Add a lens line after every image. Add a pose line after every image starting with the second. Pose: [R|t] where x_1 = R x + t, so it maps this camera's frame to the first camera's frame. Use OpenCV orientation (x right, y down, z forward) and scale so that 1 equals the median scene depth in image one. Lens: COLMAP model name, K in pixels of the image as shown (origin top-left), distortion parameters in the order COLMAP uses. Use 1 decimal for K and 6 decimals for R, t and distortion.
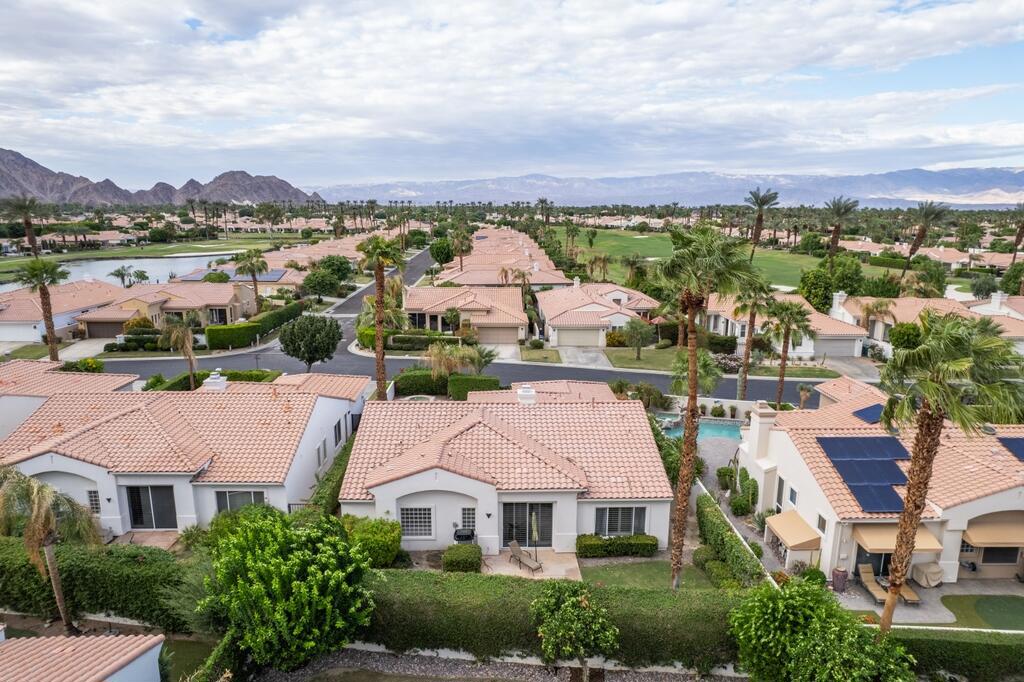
lens RADIAL K [[655.4, 0, 509.8], [0, 655.4, 343.0], [0, 0, 1]] dist [-0.084155, 0.085677]
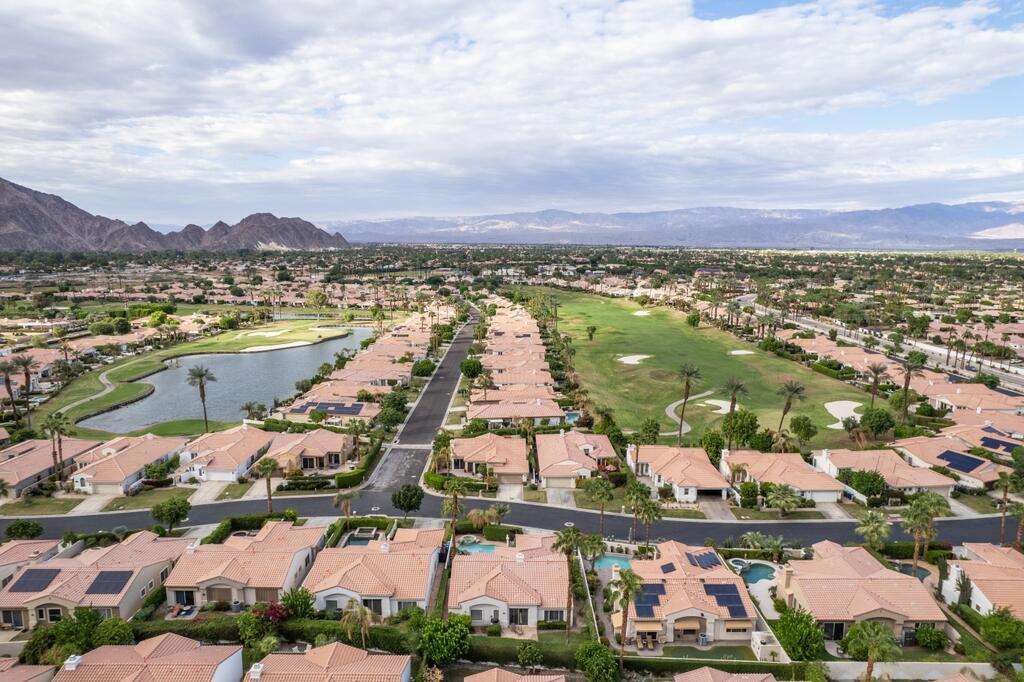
lens RADIAL K [[655.4, 0, 509.8], [0, 655.4, 343.0], [0, 0, 1]] dist [-0.084155, 0.085677]
pose [[0.999672, 0.003529, -0.025386, 0.039089], [-0.004795, 0.998738, -0.050001, -0.498287], [0.025177, 0.050107, 0.998426, -1.198370]]
